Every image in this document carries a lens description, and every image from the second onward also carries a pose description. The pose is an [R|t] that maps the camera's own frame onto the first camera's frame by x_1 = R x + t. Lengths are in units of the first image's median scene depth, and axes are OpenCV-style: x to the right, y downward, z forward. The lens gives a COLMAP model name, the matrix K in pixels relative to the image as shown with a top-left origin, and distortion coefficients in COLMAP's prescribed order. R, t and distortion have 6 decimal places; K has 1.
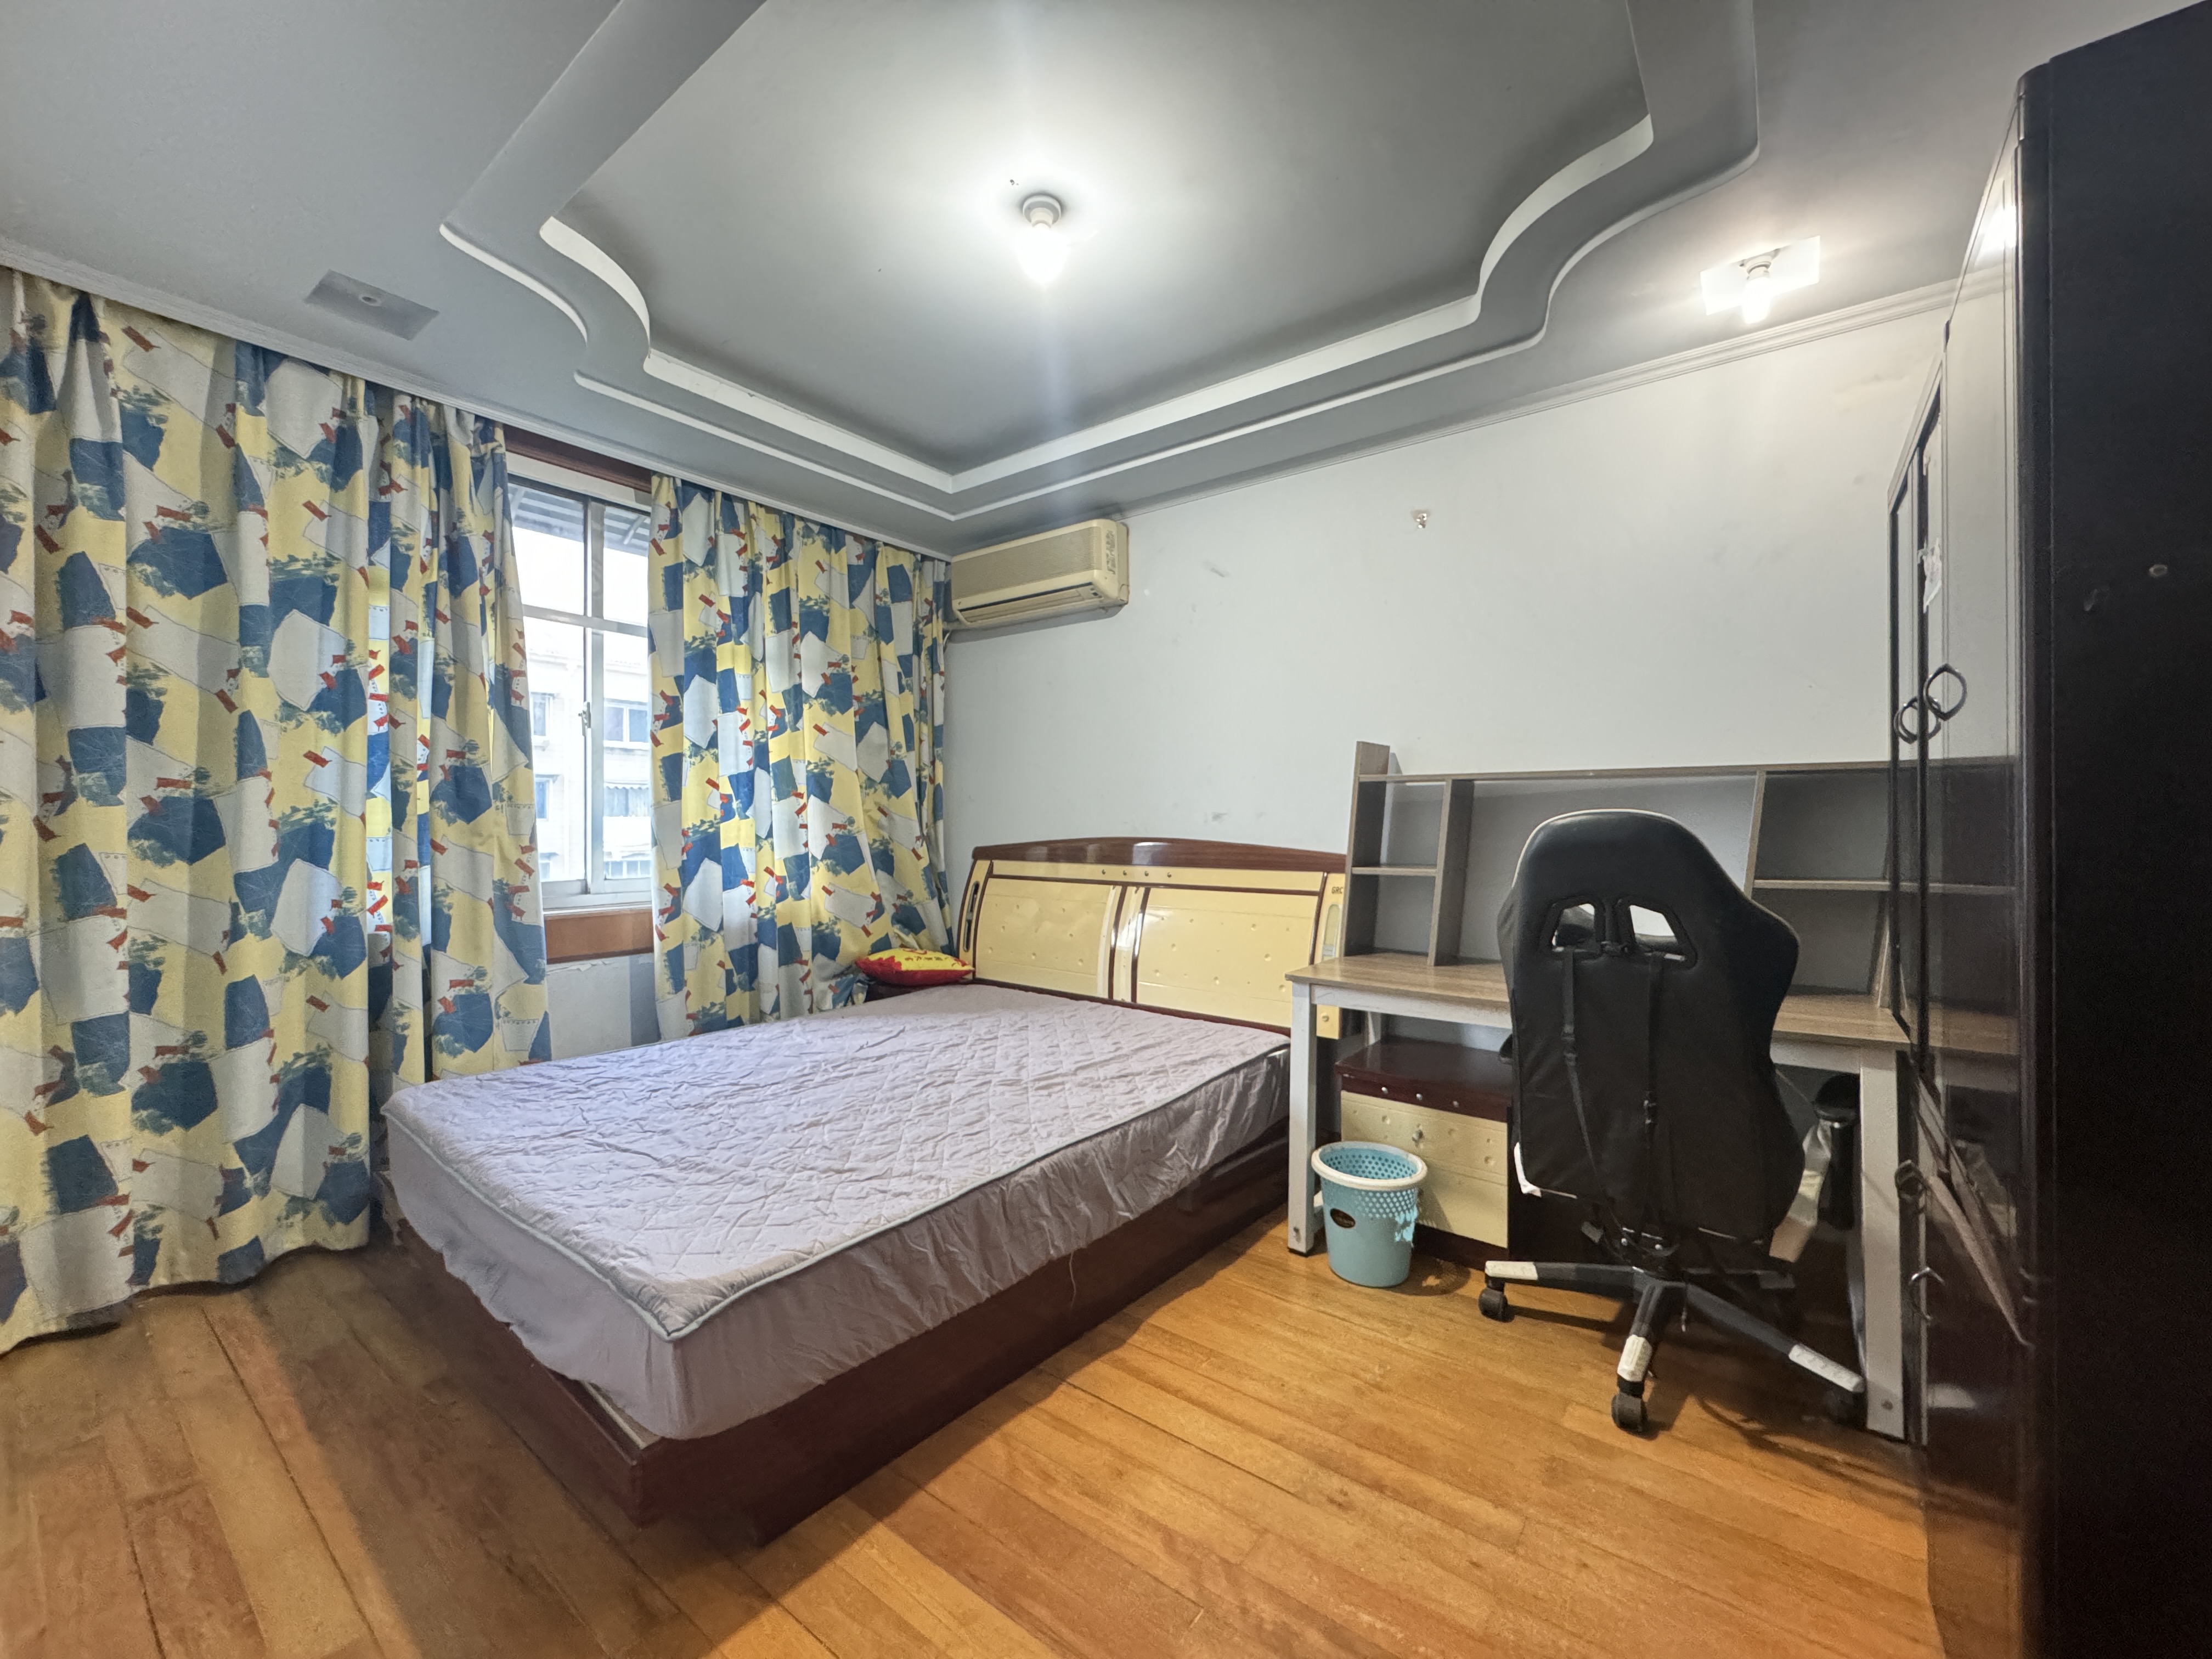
lens RADIAL K [[884.3, 0, 1104.0], [0, 884.3, 828.0], [0, 0, 1]] dist [-0.001709, -0.000709]
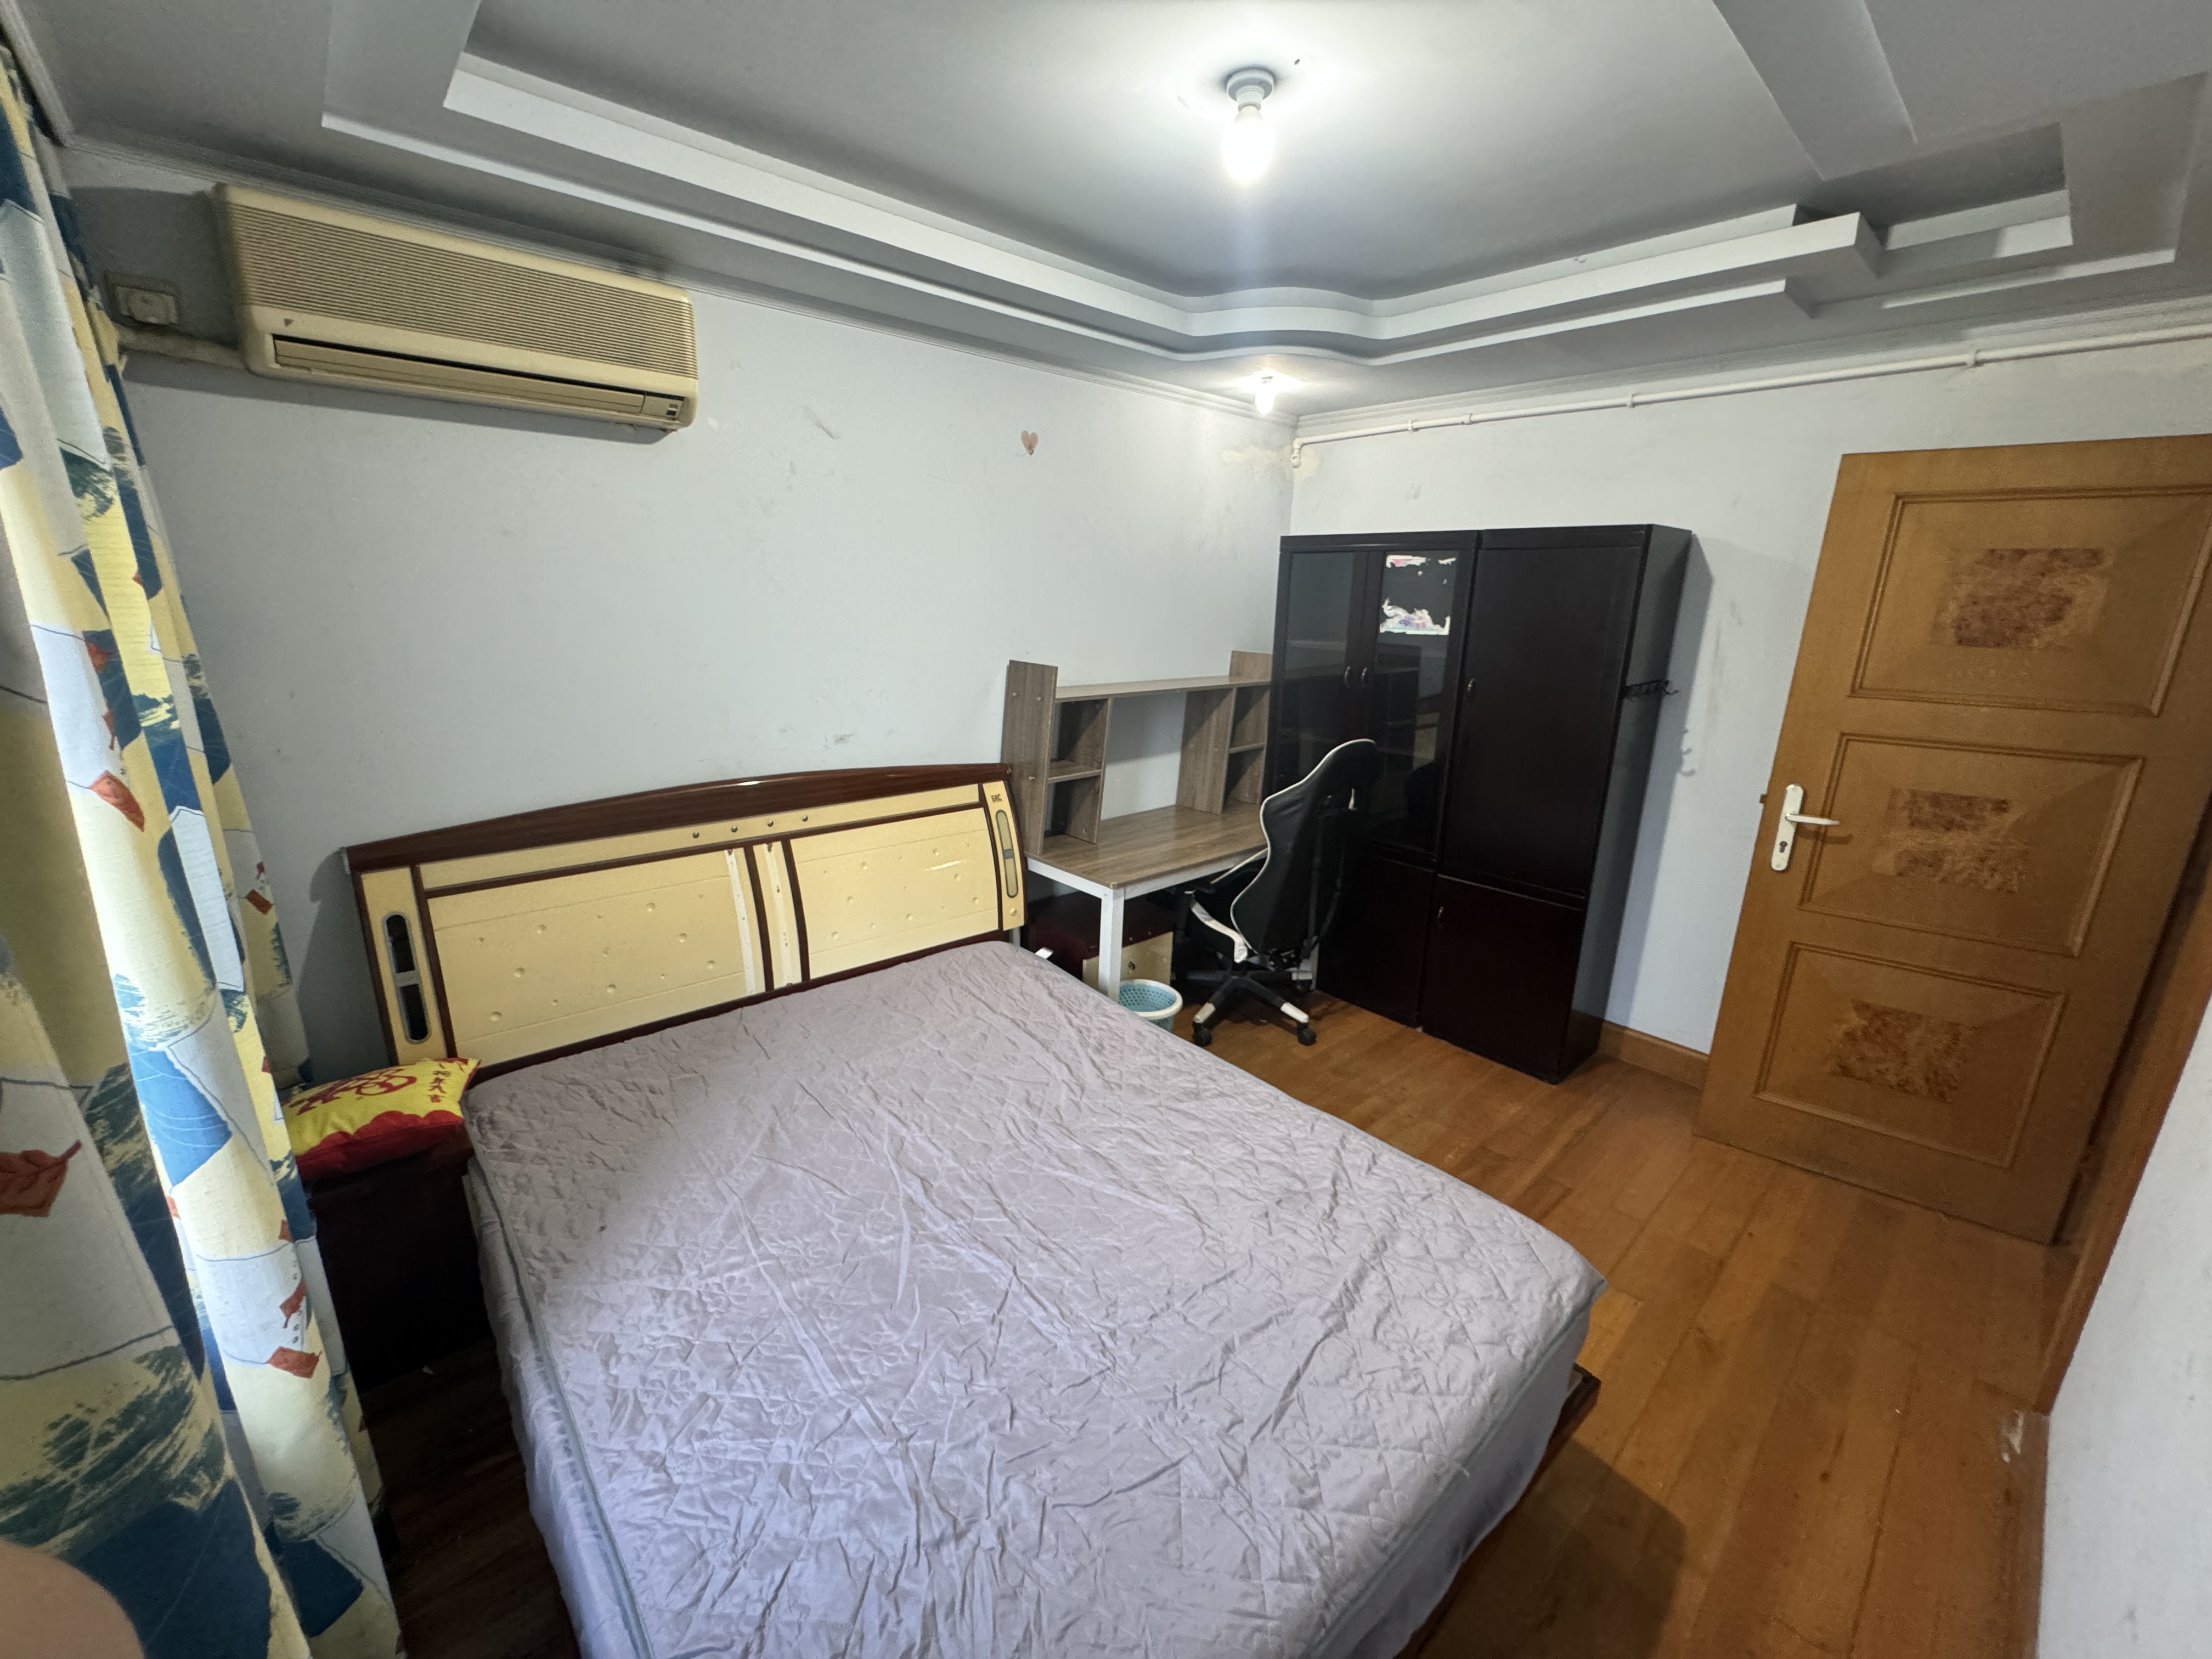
lens RADIAL K [[884.3, 0, 1103.6], [0, 884.3, 829.7], [0, 0, 1]] dist [-0.001709, -0.000709]
pose [[0.181130, -0.254701, 0.949905, -0.651064], [-0.013277, 0.965160, 0.261323, -0.152928], [-0.983370, -0.059945, 0.171437, 0.594496]]
